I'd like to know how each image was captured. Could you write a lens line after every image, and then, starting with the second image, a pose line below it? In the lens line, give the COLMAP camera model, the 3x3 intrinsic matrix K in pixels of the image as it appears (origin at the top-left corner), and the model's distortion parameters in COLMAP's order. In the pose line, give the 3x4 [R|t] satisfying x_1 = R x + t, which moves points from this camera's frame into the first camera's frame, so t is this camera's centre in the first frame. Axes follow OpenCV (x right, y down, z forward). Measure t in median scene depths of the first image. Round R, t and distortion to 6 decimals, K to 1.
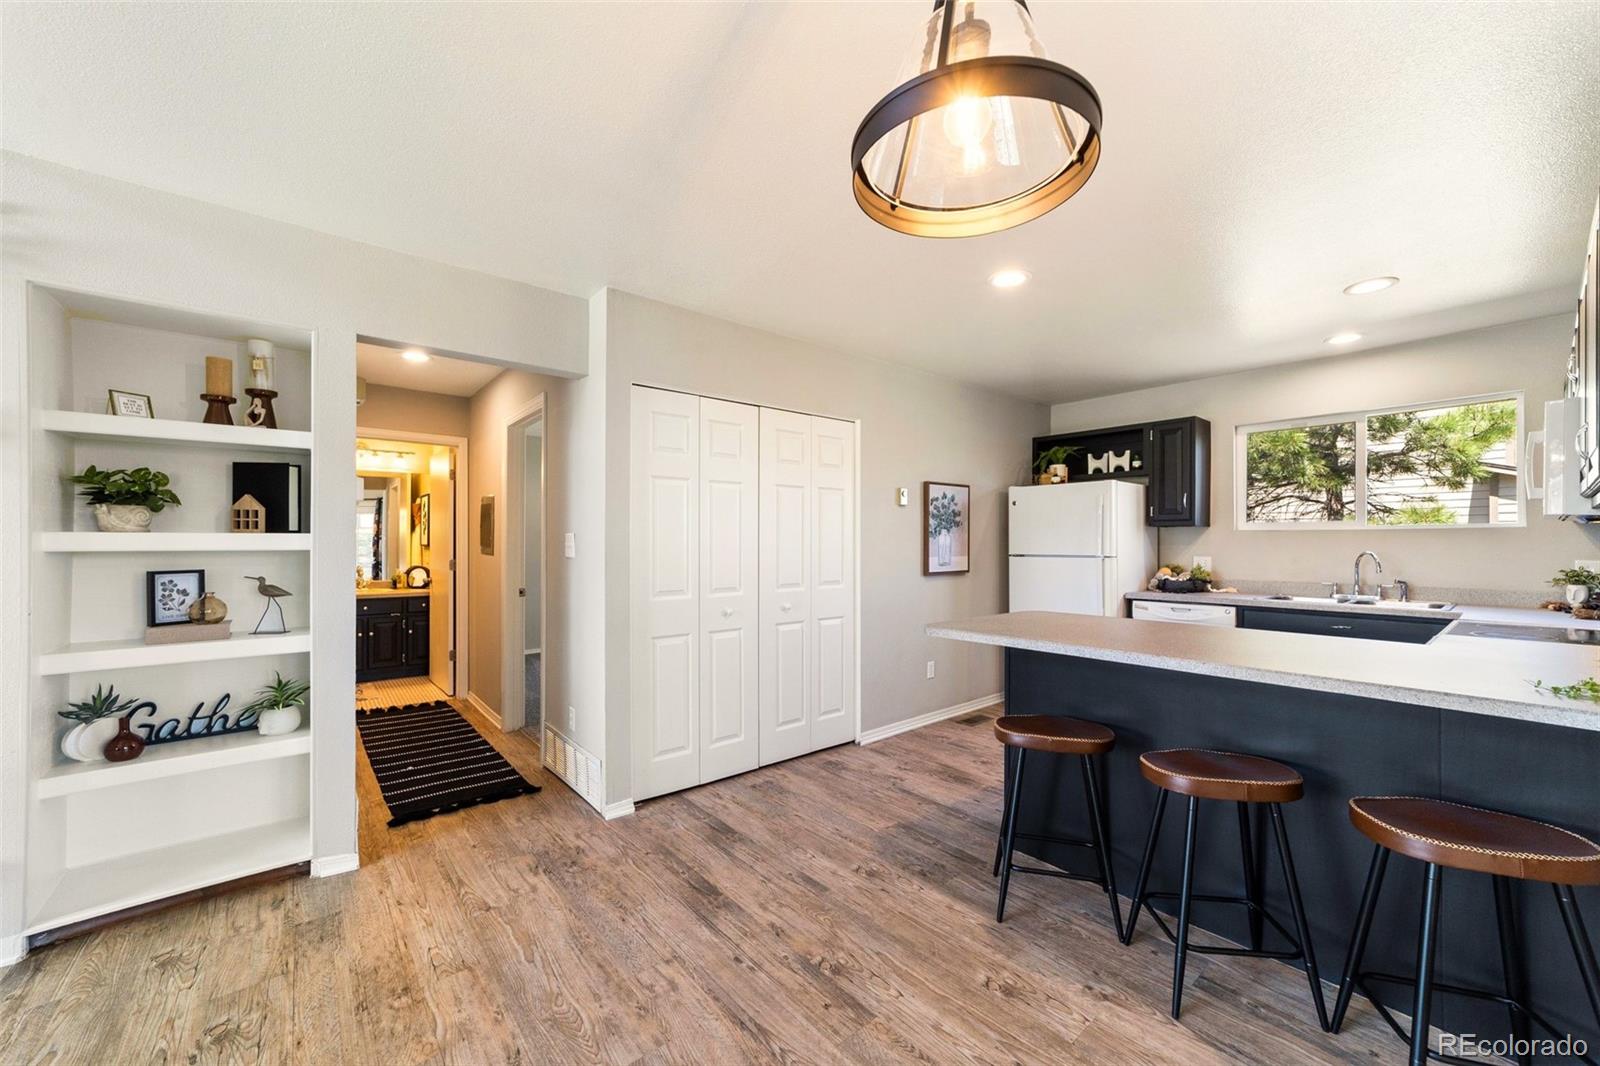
lens RADIAL K [[613.3, 0, 801.3], [0, 613.3, 542.0], [0, 0, 1]] dist [-0.017232, 0.008499]
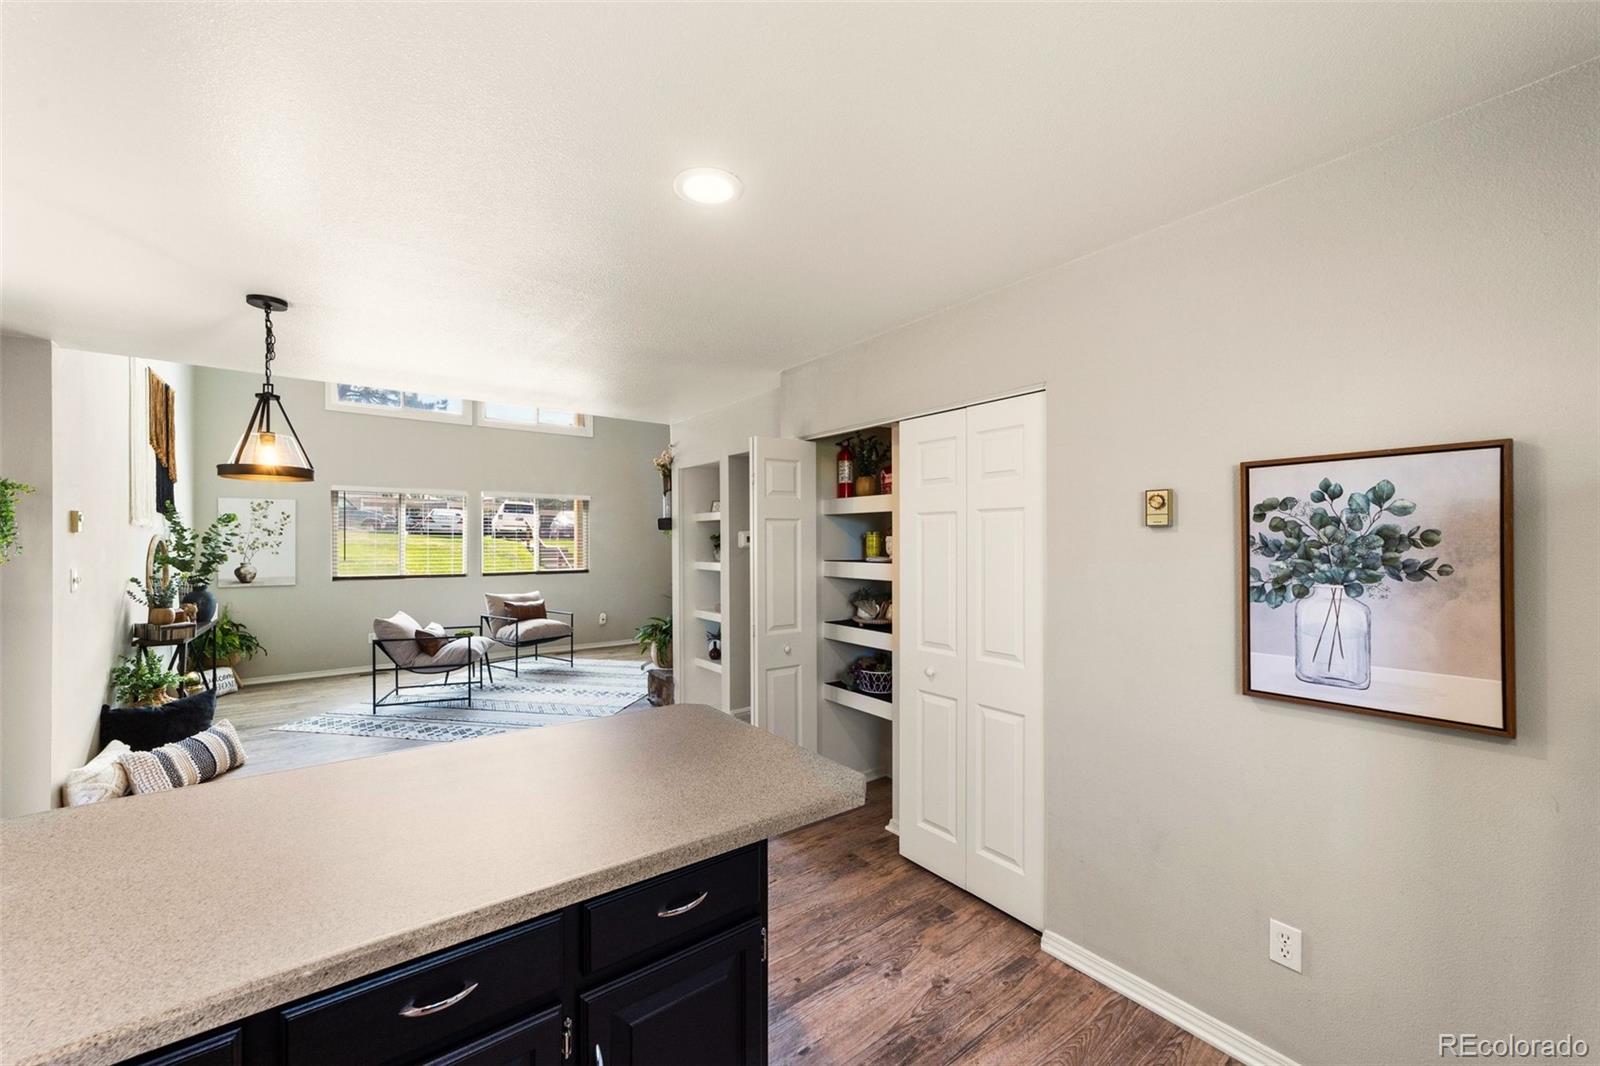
lens RADIAL K [[613.6, 0, 802.9], [0, 613.6, 537.7], [0, 0, 1]] dist [-0.018367, 0.008751]
pose [[-0.038336, -0.004928, -0.999253, 0.819295], [0.001671, 0.999986, -0.004996, -0.063546], [0.999264, -0.001862, -0.038327, 0.957216]]
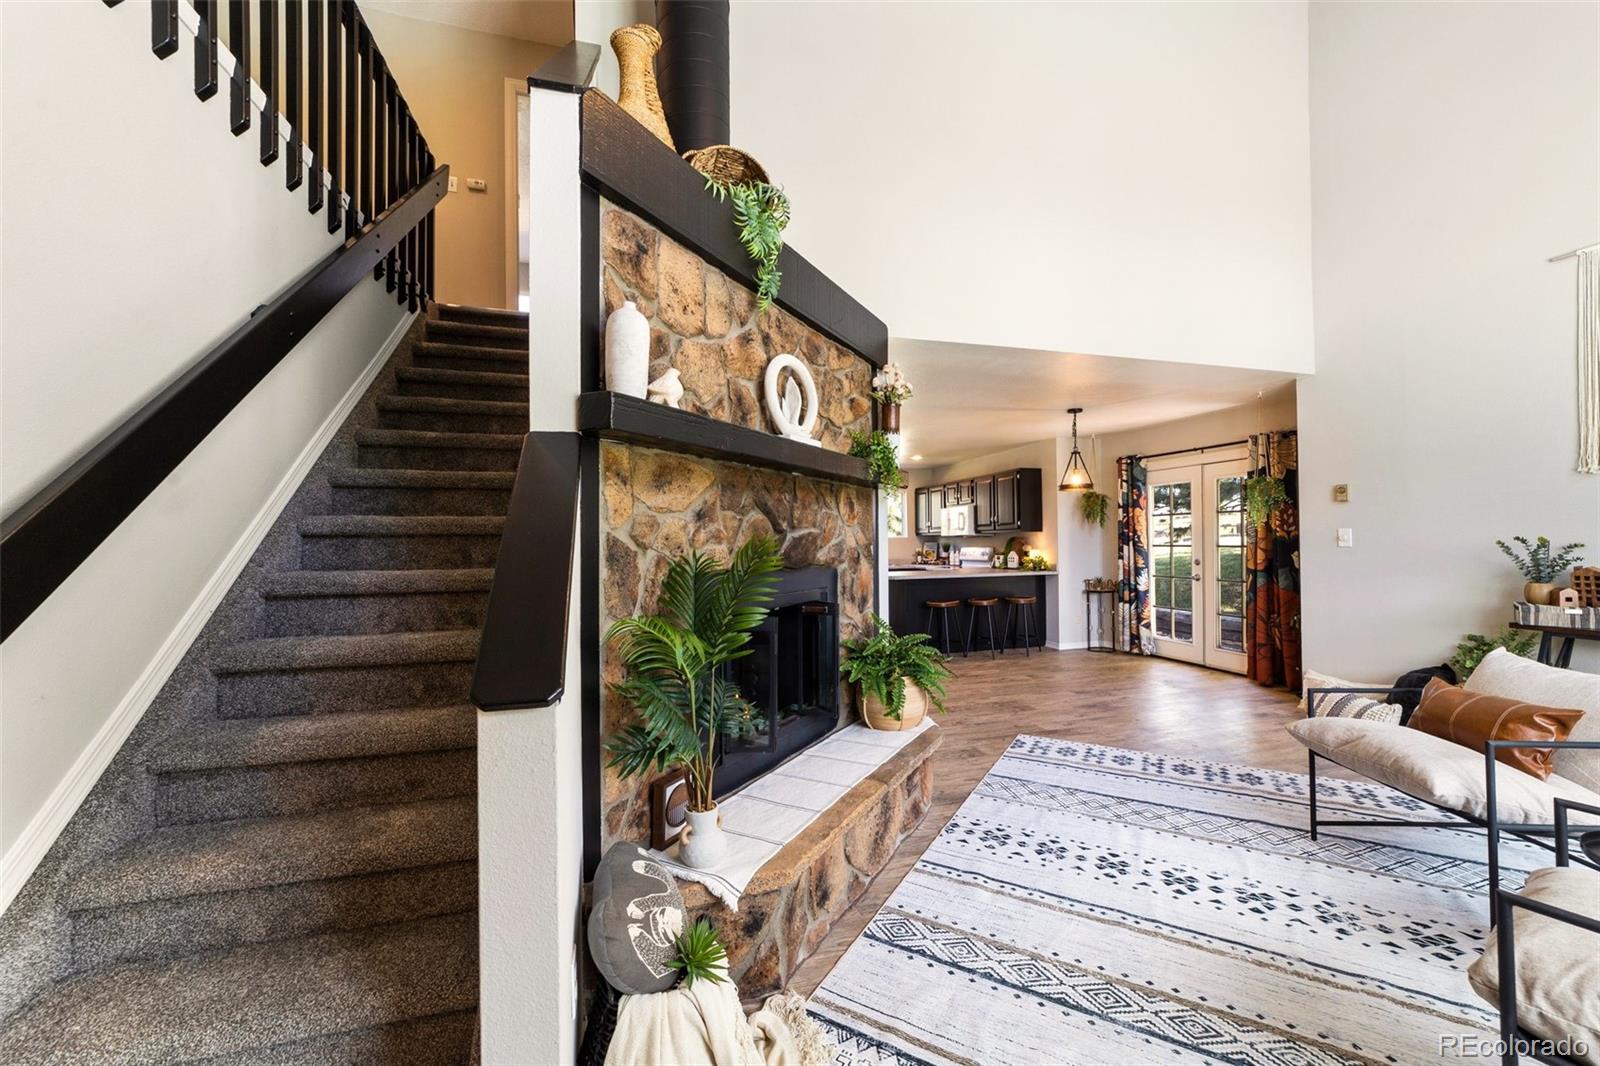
lens RADIAL K [[613.6, 0, 802.9], [0, 613.6, 537.7], [0, 0, 1]] dist [-0.018367, 0.008751]
pose [[0.405386, 0.005618, 0.914128, -1.825089], [0.010158, 0.999892, -0.010650, 0.001932], [-0.914089, 0.013603, 0.405285, 0.252116]]
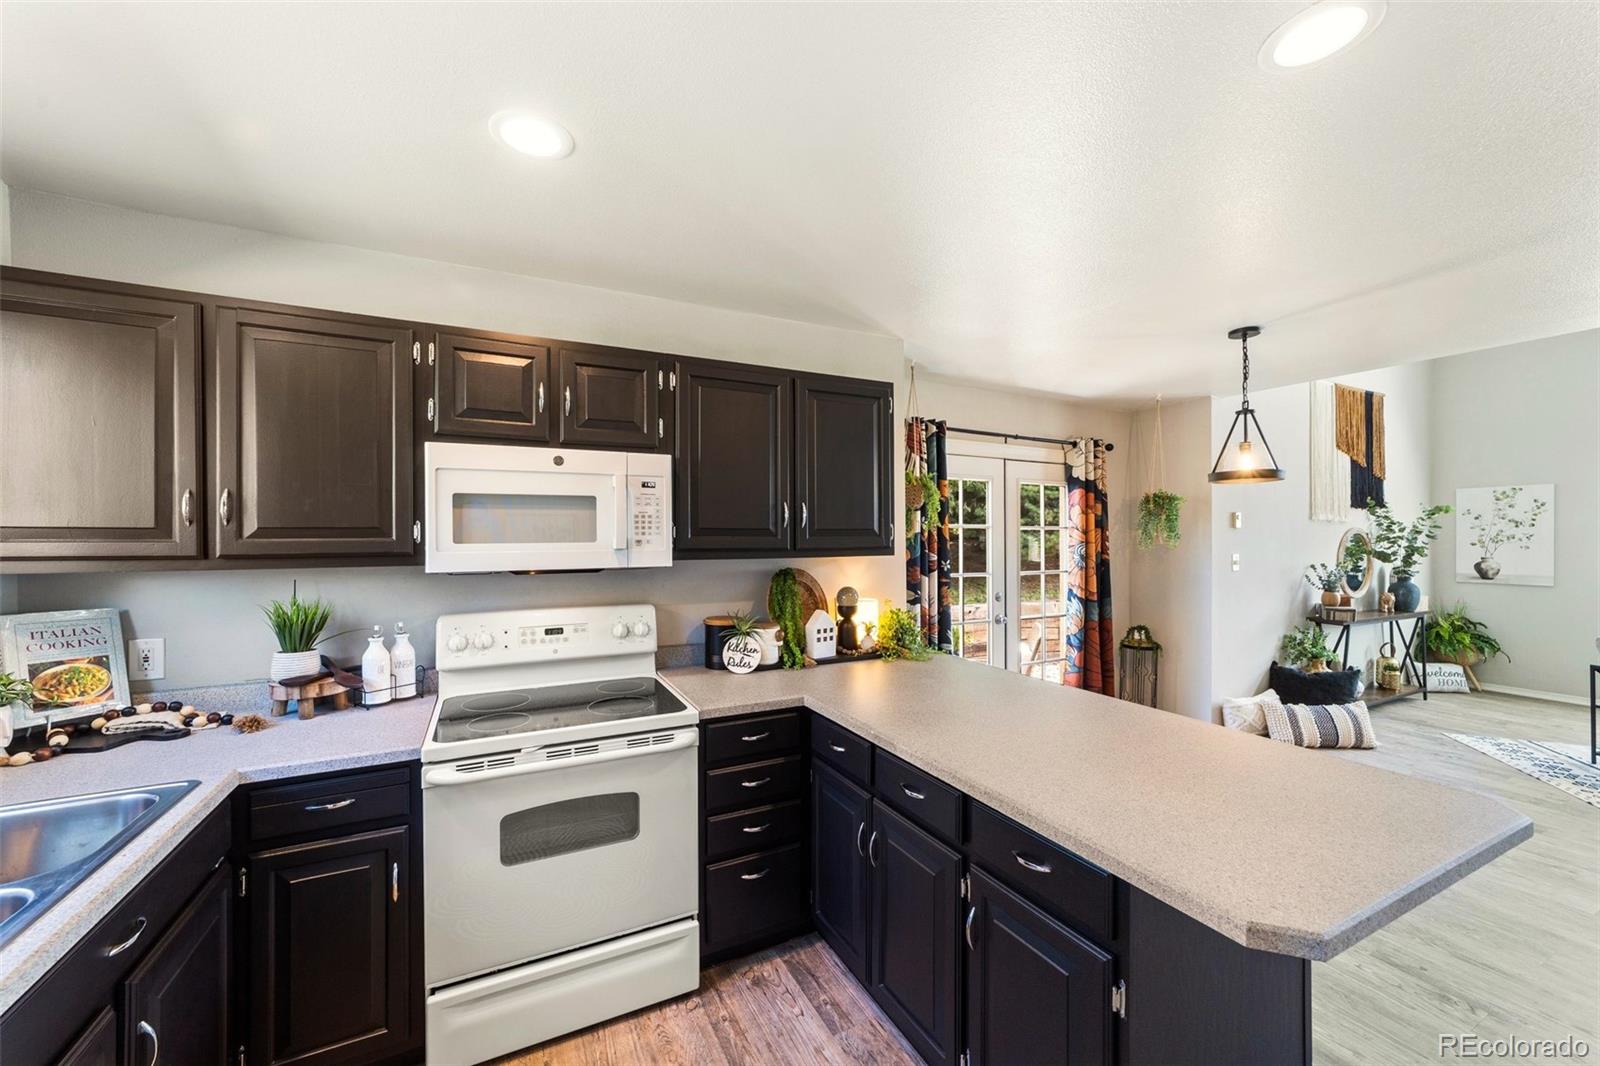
lens RADIAL K [[613.3, 0, 801.3], [0, 613.3, 542.0], [0, 0, 1]] dist [-0.017232, 0.008499]
pose [[-0.975997, 0.000309, 0.217782, 0.523569], [0.002606, 0.999944, 0.010262, -0.064301], [-0.217767, 0.010583, -0.975943, 1.287220]]
